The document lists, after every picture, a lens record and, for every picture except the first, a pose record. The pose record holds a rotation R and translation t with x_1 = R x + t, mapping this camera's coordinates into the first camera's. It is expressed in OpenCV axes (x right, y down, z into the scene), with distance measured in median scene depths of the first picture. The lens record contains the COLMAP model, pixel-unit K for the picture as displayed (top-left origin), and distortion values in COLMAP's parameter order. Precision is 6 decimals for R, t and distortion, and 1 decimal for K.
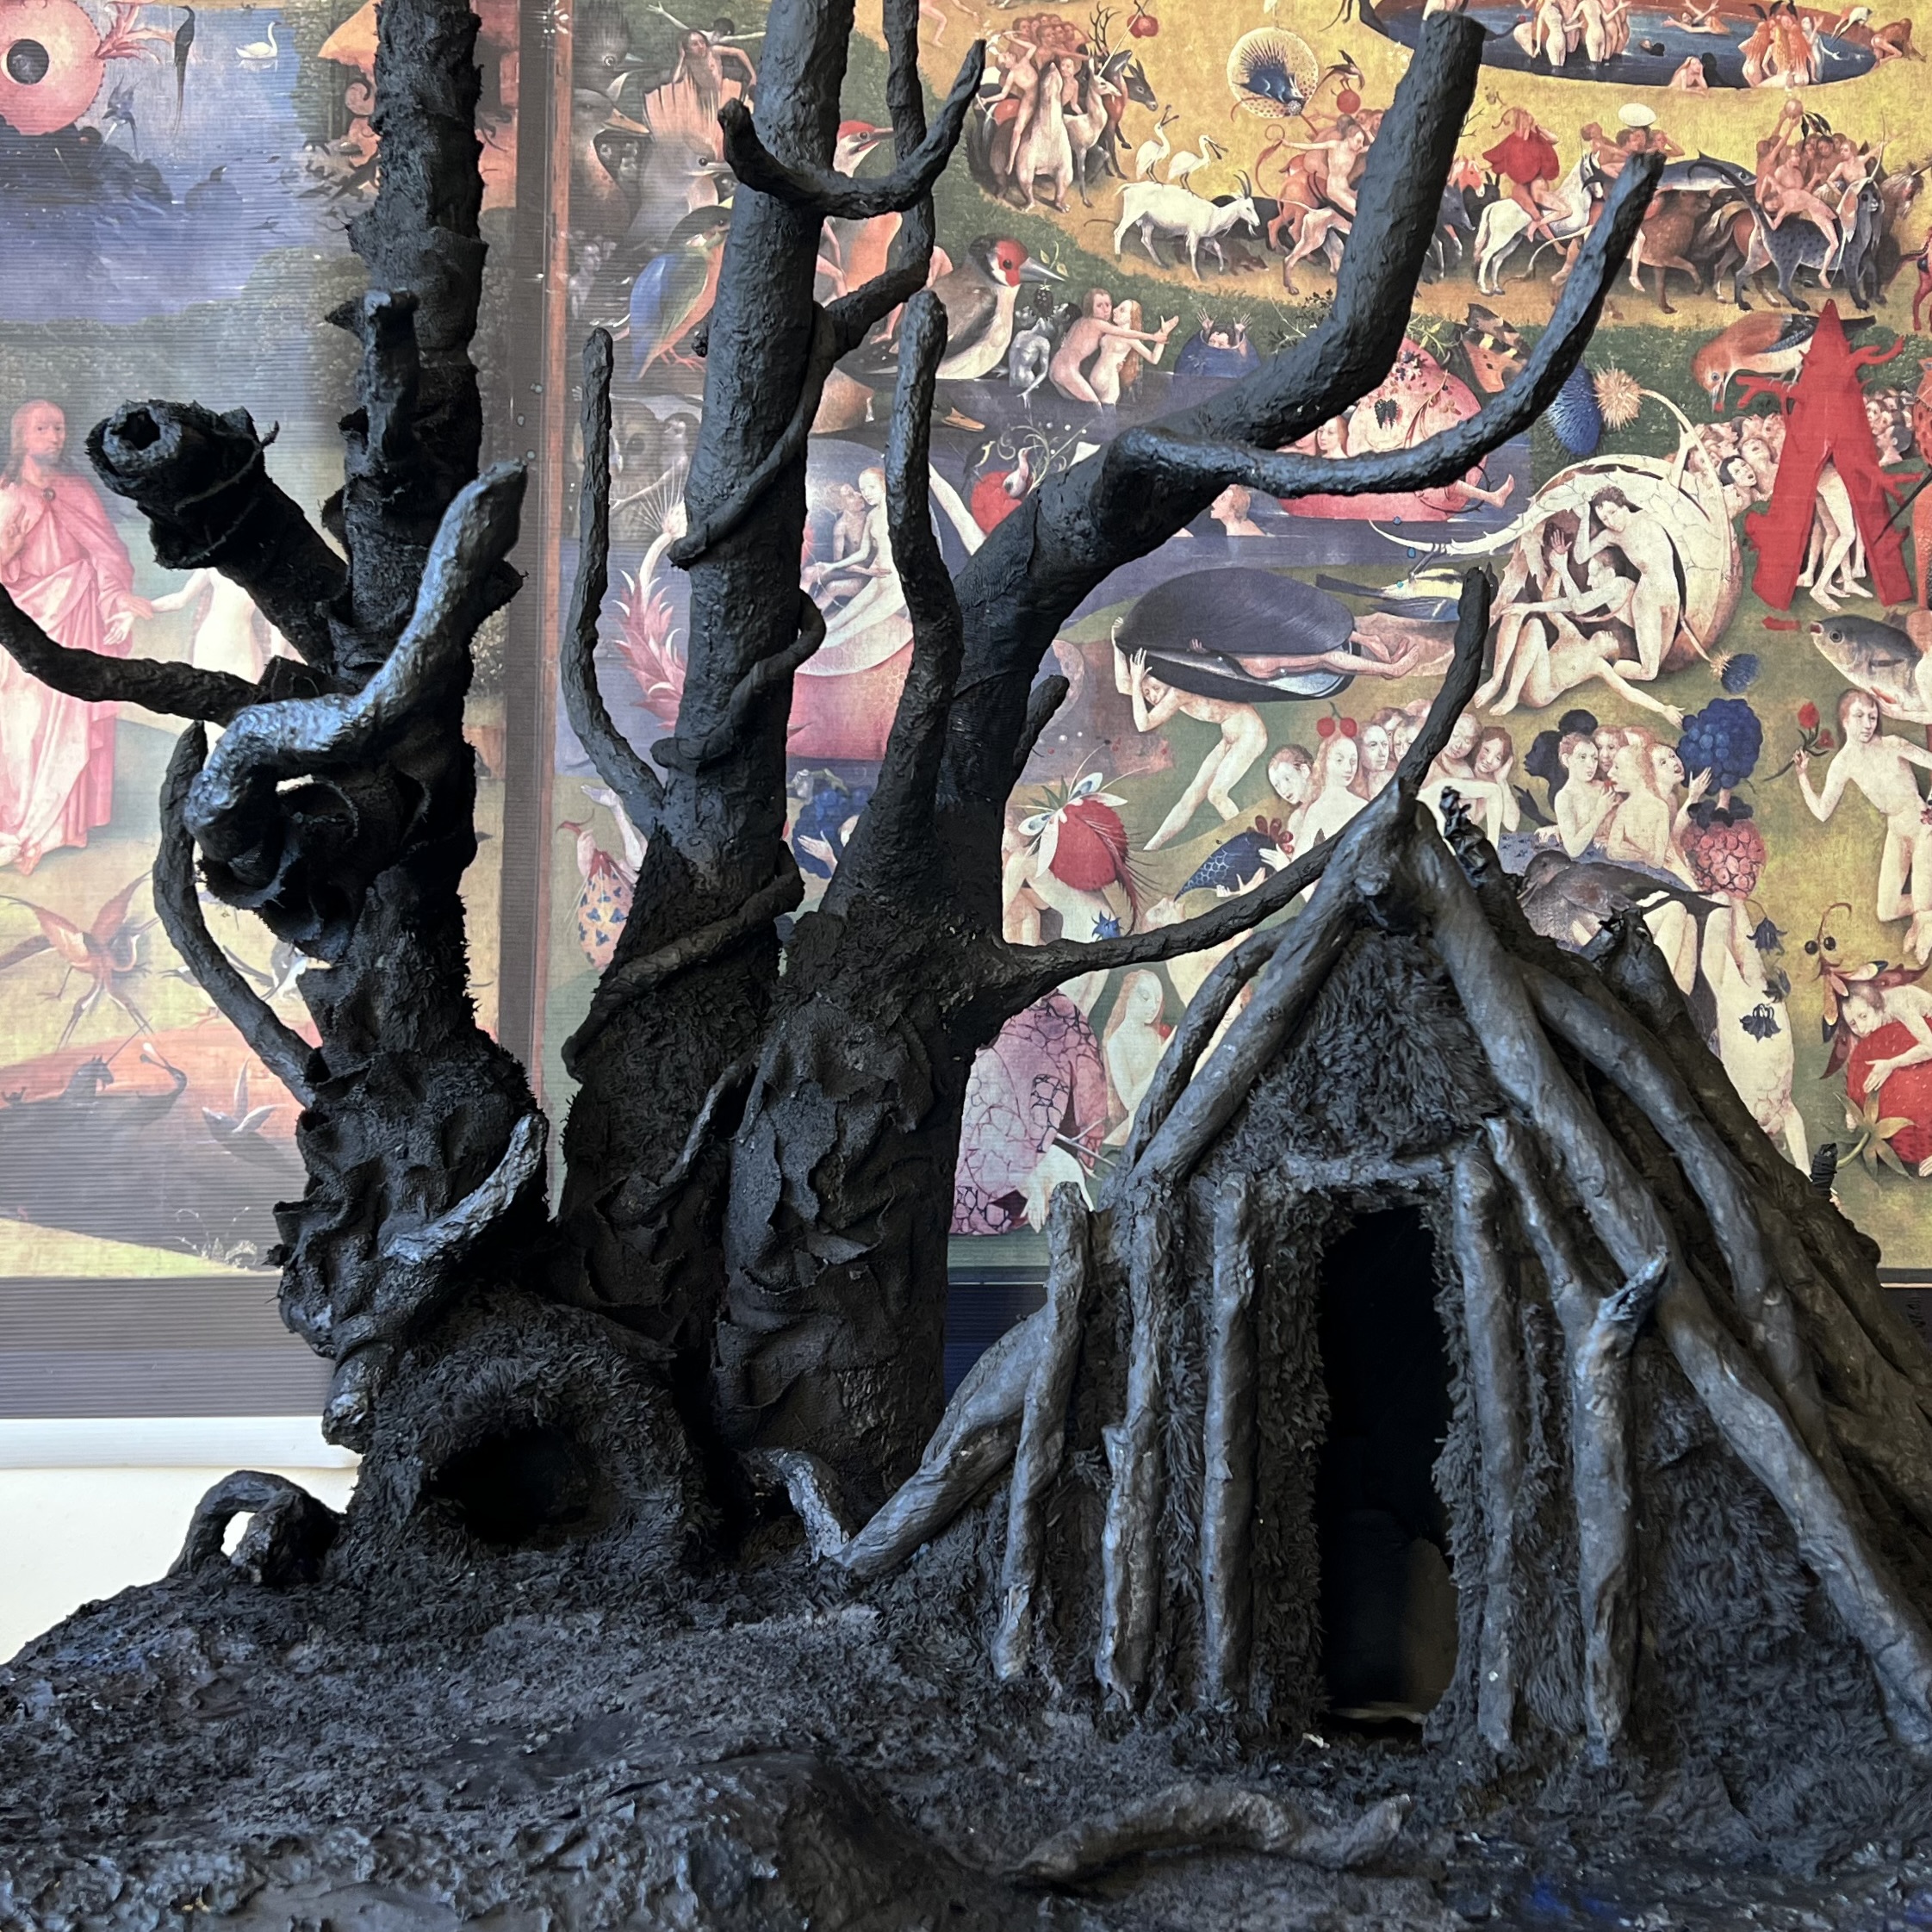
lens RADIAL K [[2705.9, 0, 1037.9], [0, 2705.9, 925.1], [0, 0, 1]] dist [0.195958, -0.661444]
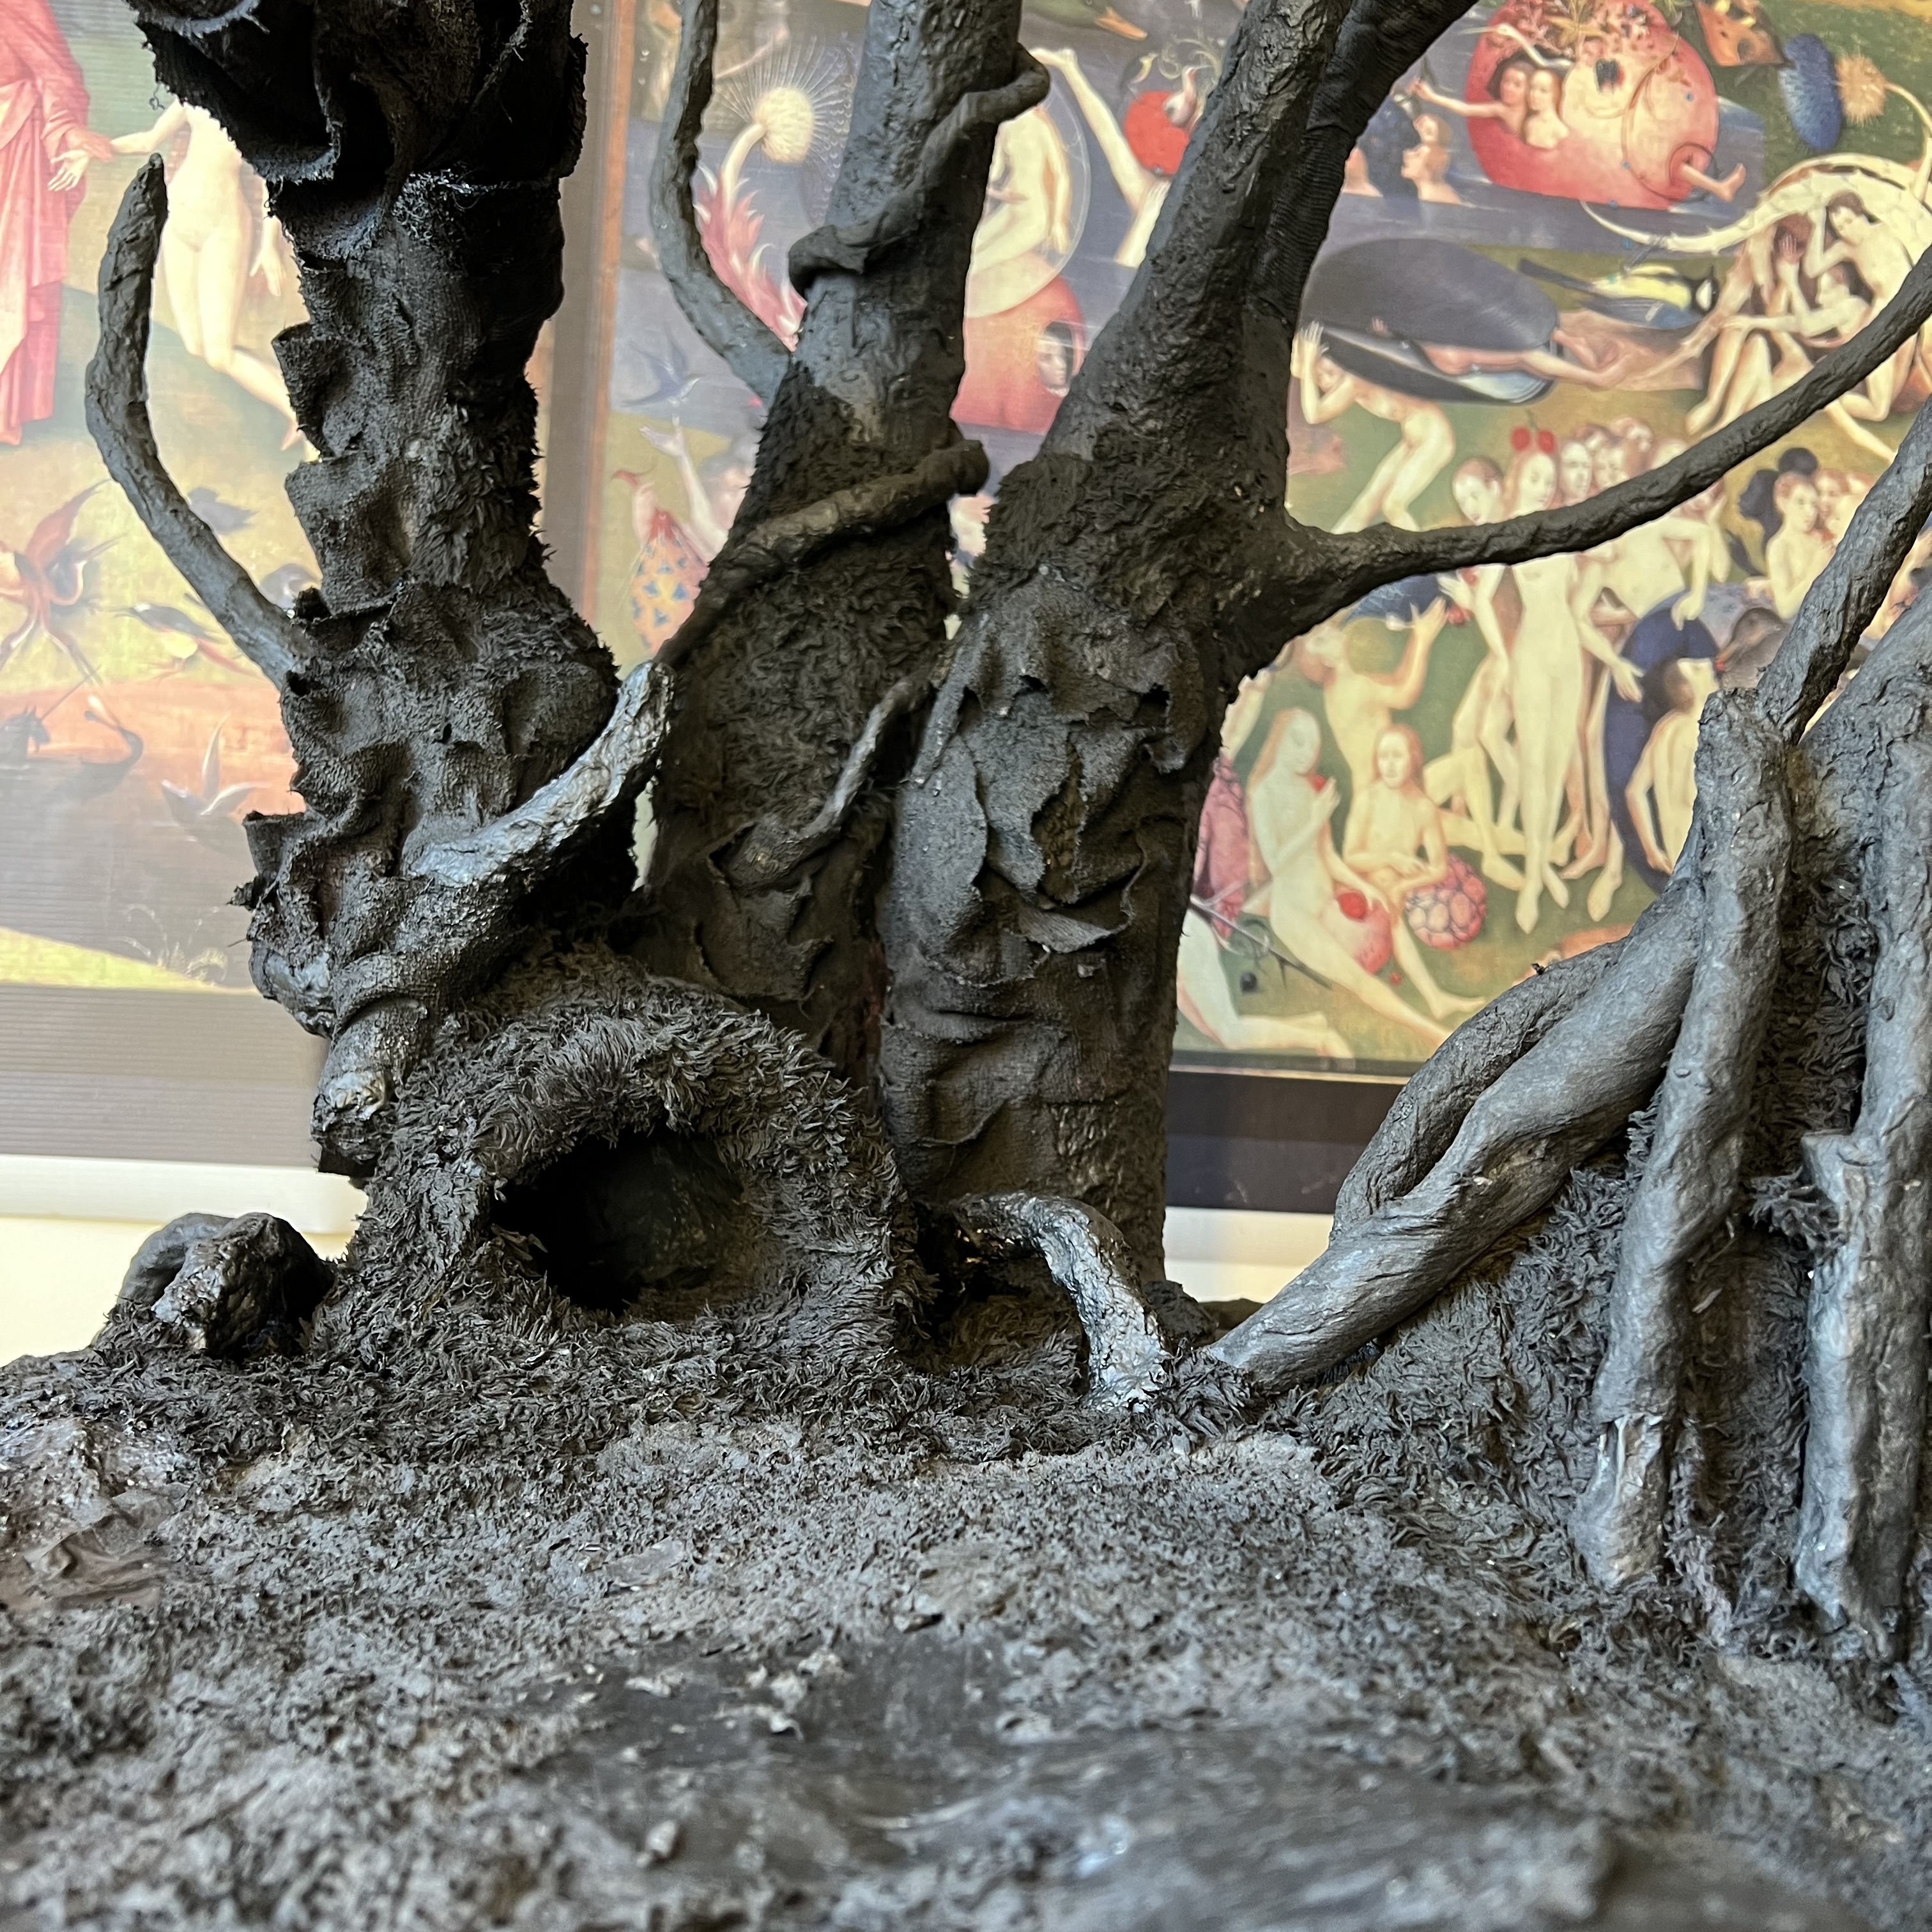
lens RADIAL K [[2100.8, 0, 994.4], [0, 2100.8, 1115.7], [0, 0, 1]] dist [0.116246, -0.277938]
pose [[0.996758, 0.051432, 0.061872, -0.133954], [-0.057239, 0.993727, 0.096072, 0.126125], [-0.056542, -0.099302, 0.993450, 0.502773]]
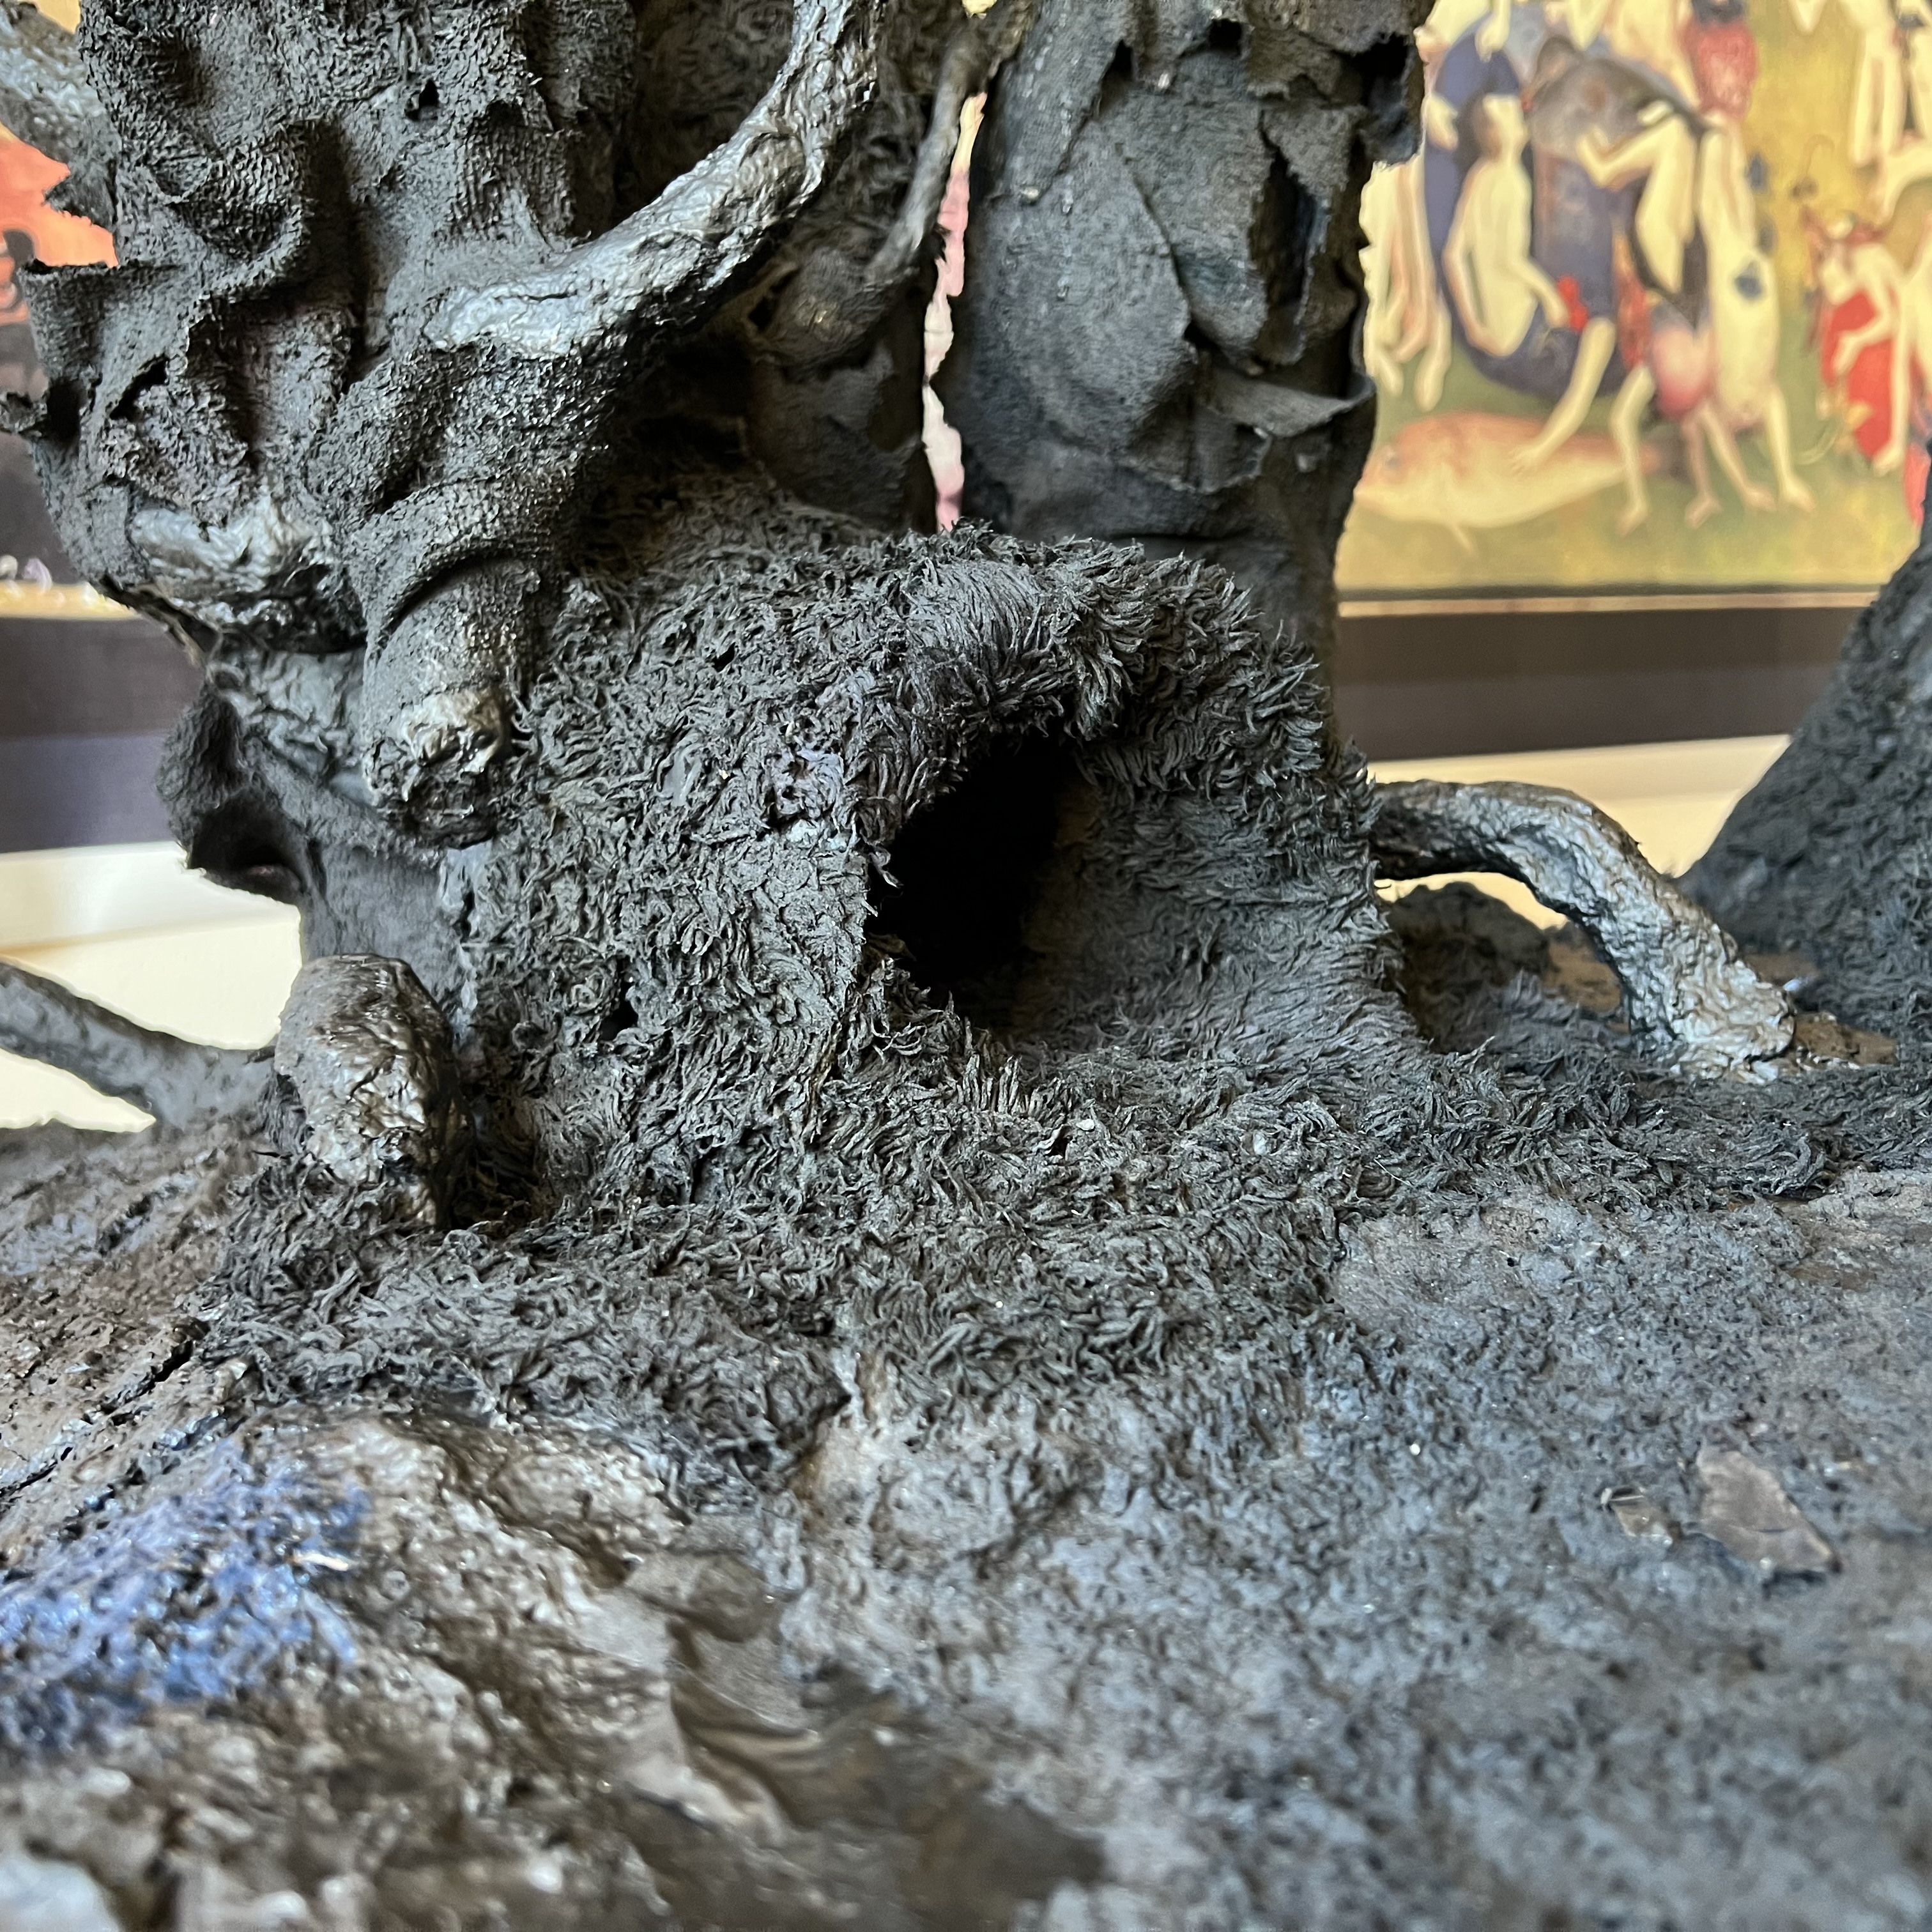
lens RADIAL K [[2077.4, 0, 1071.0], [0, 2077.4, 1019.5], [0, 0, 1]] dist [0.137396, -0.366994]
pose [[0.916740, -0.100167, 0.386722, -0.292090], [0.002805, 0.969644, 0.244503, 0.145949], [-0.399474, -0.223061, 0.889193, 0.709896]]
